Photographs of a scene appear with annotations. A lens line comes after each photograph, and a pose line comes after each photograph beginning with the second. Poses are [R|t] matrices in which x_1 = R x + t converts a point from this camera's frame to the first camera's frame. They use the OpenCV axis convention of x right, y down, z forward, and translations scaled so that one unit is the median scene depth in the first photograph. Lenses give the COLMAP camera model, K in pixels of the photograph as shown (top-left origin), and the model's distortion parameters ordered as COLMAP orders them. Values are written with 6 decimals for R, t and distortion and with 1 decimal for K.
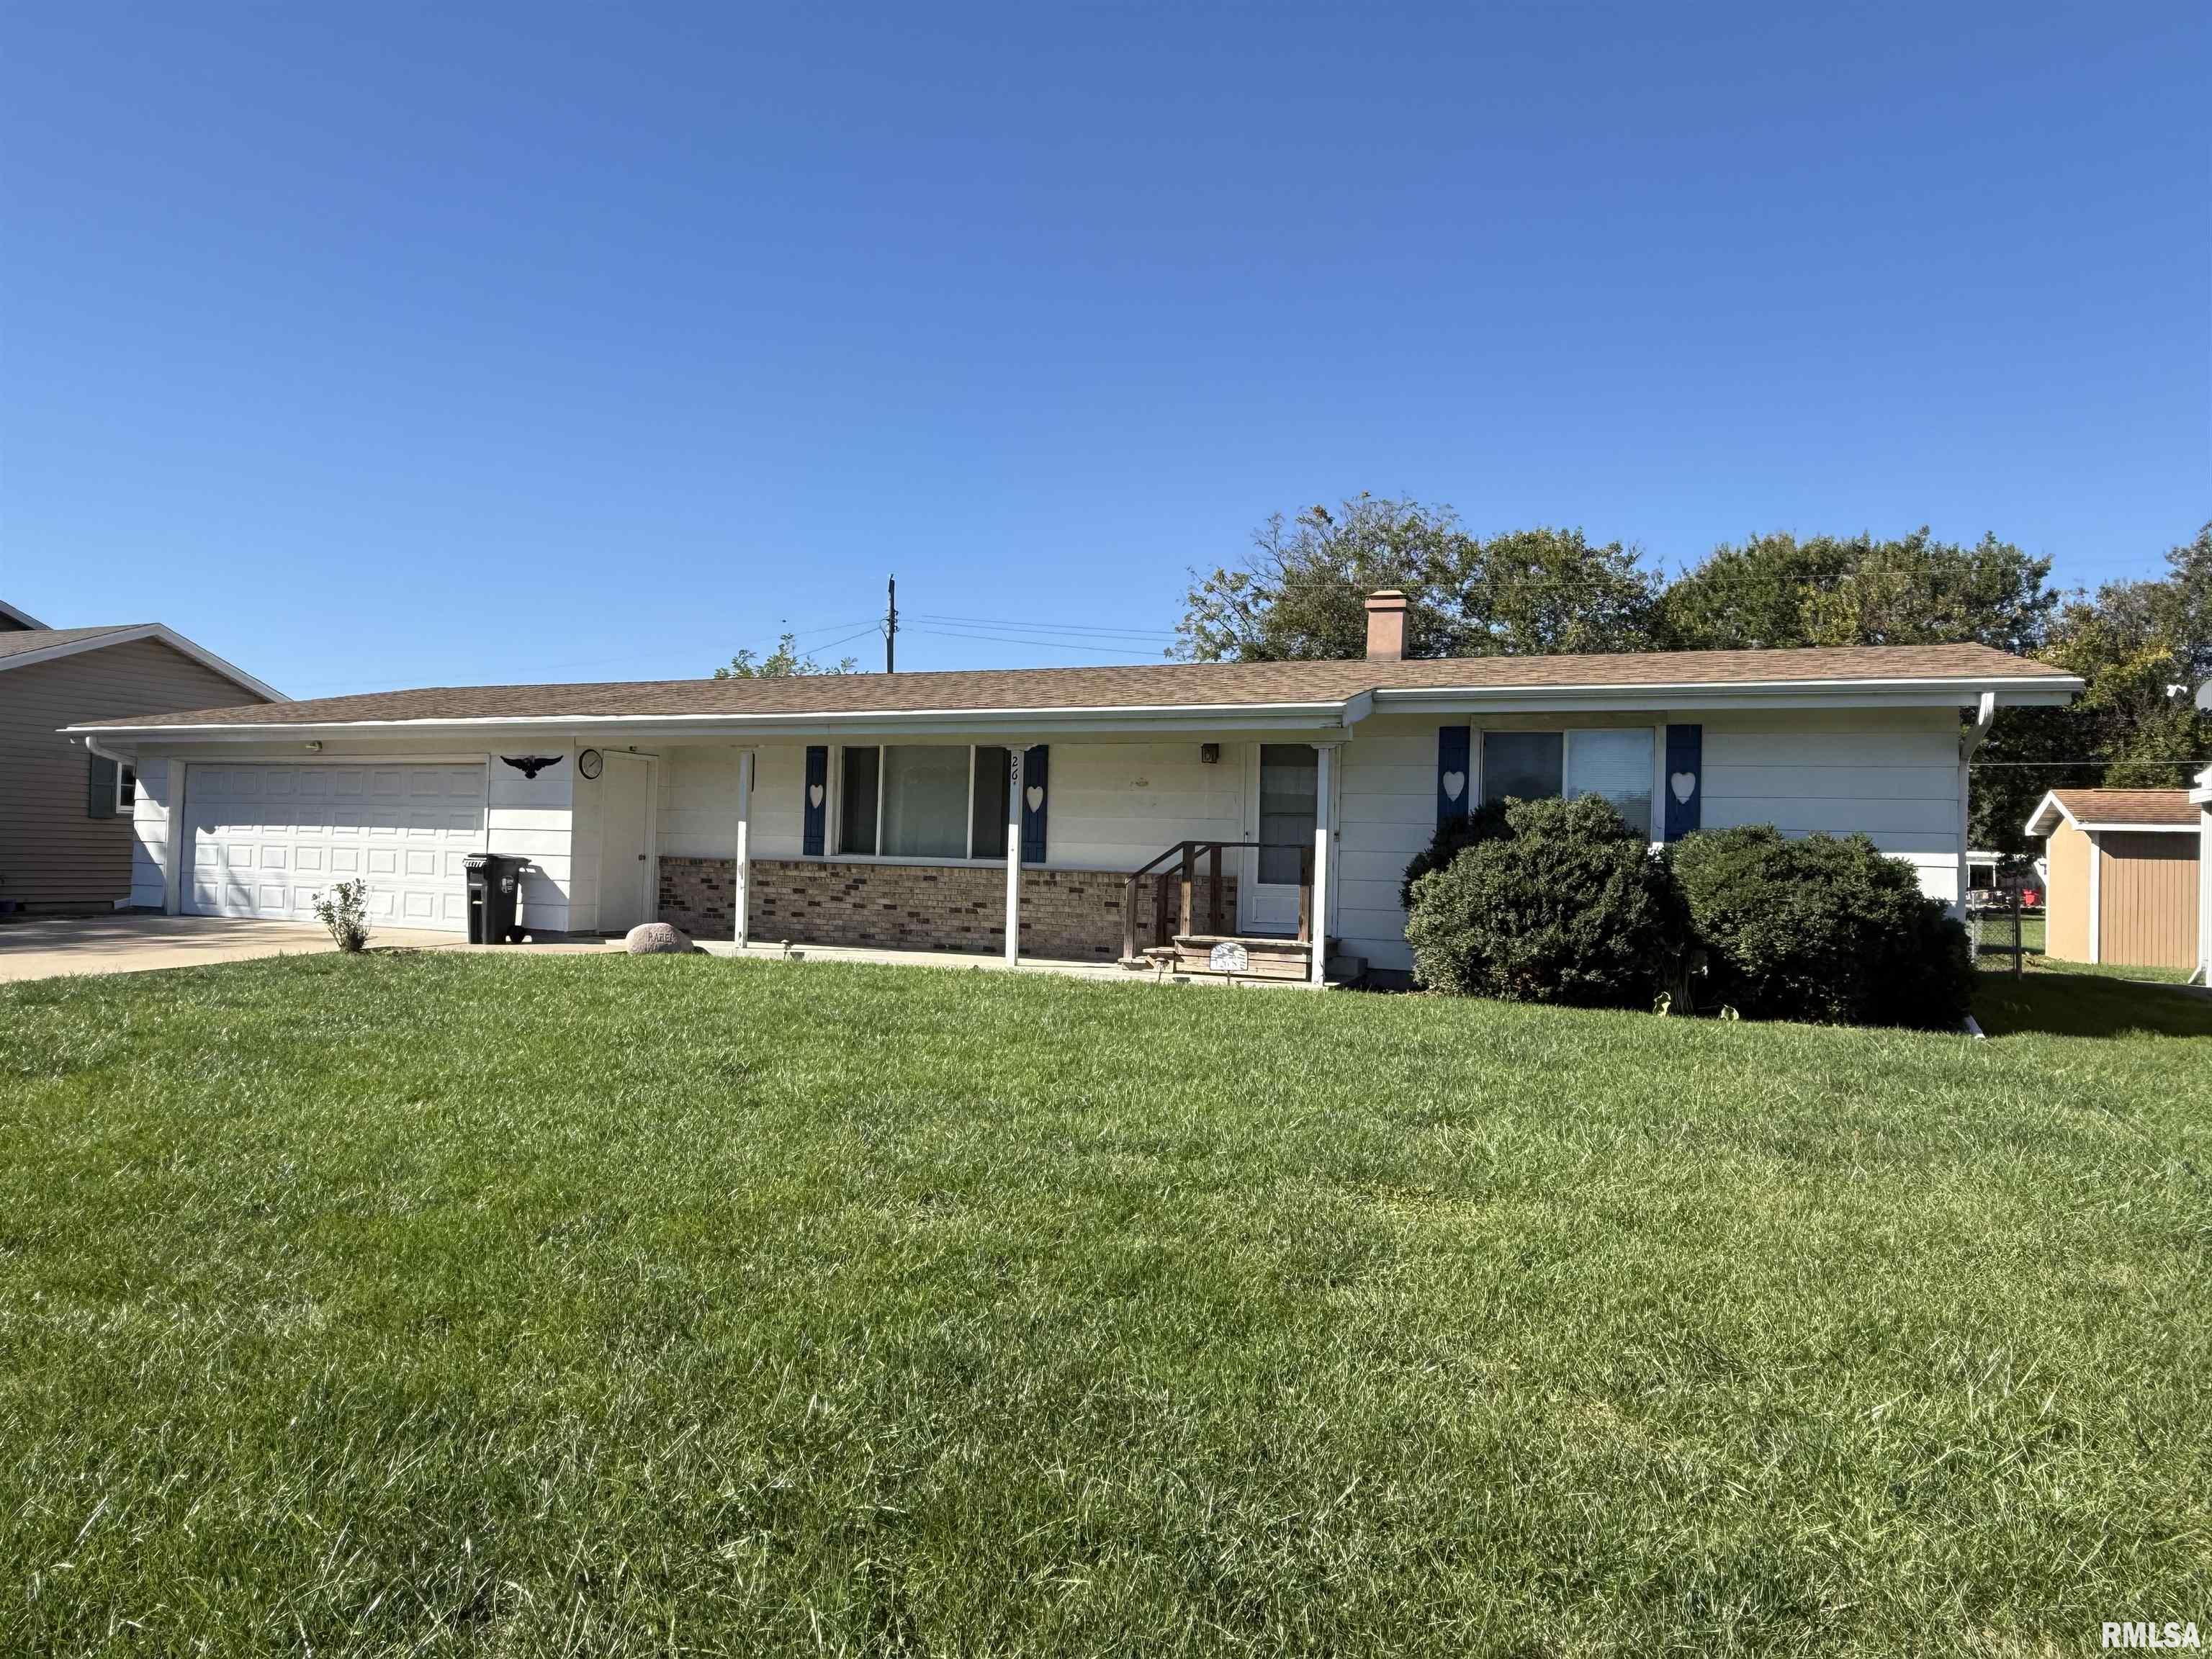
lens RADIAL K [[1421.0, 0, 1105.5], [0, 1421.0, 820.5], [0, 0, 1]] dist [-0.004879, -0.002821]
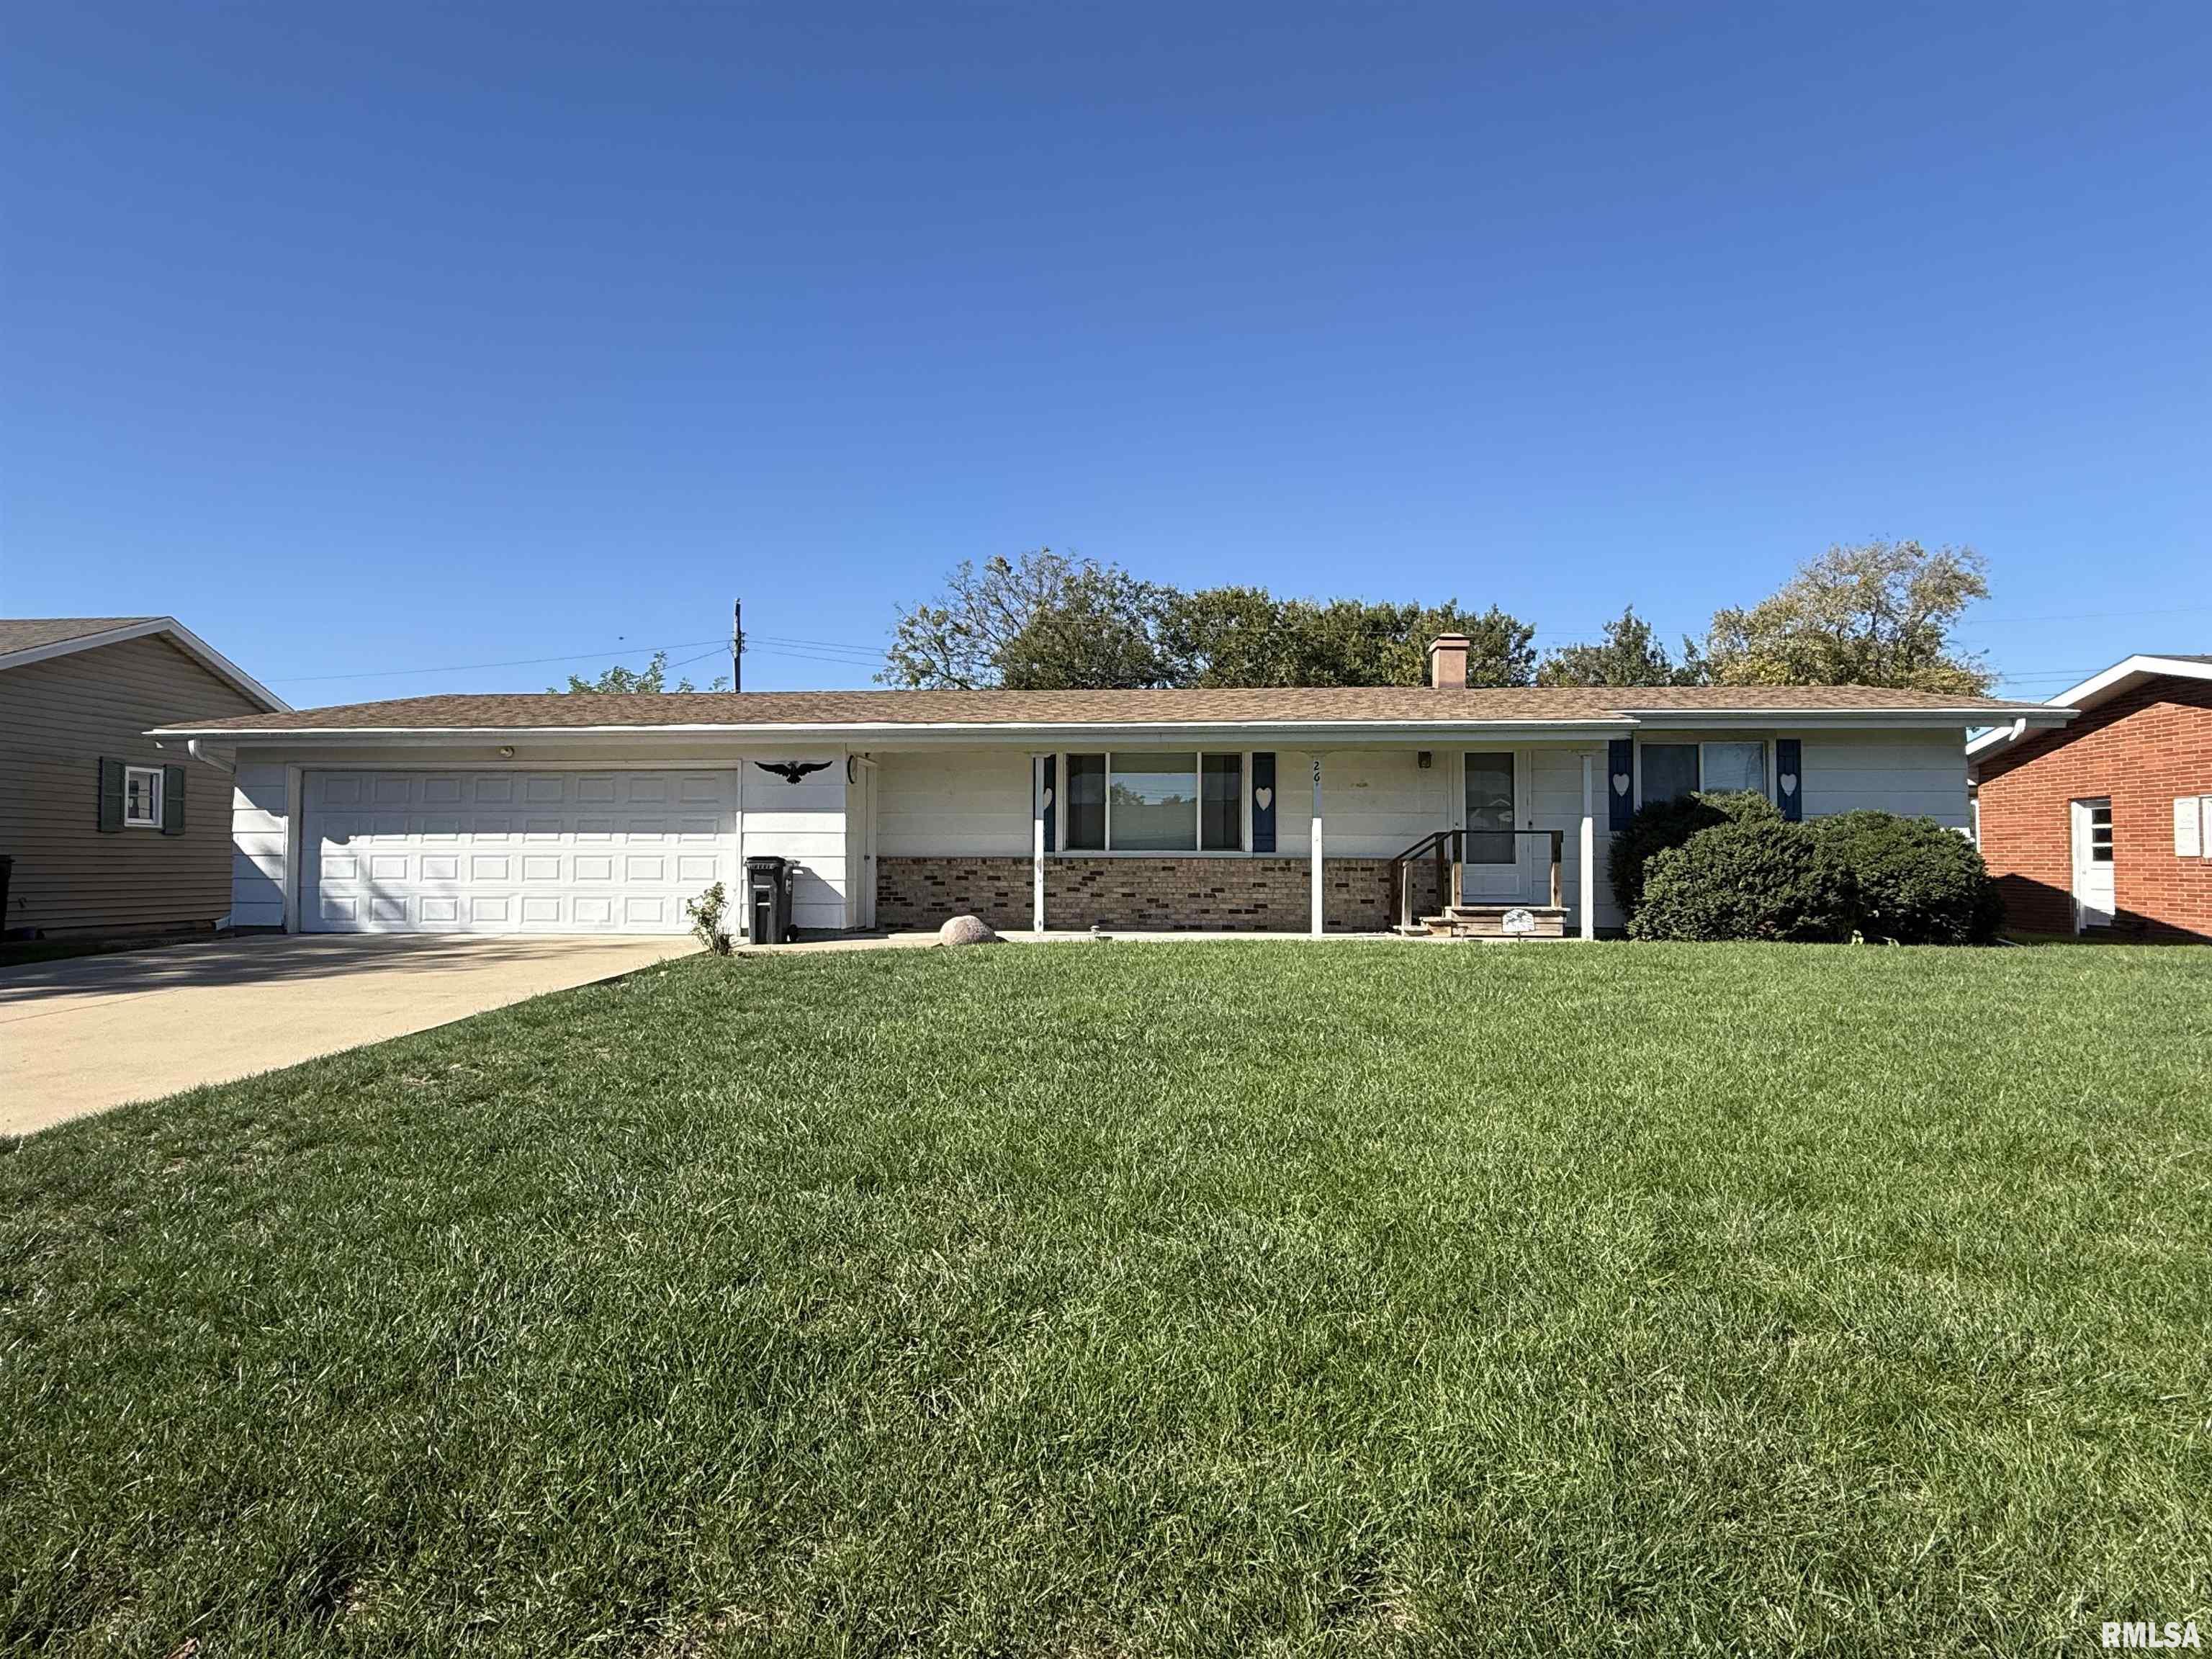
lens RADIAL K [[1219.9, 0, 1106.0], [0, 1219.9, 832.2], [0, 0, 1]] dist [-0.015591, 0.001497]
pose [[0.941072, -0.016812, 0.337789, -0.493485], [0.015182, 0.999857, 0.007469, 0.003070], [-0.337866, -0.001900, 0.941192, 0.085941]]
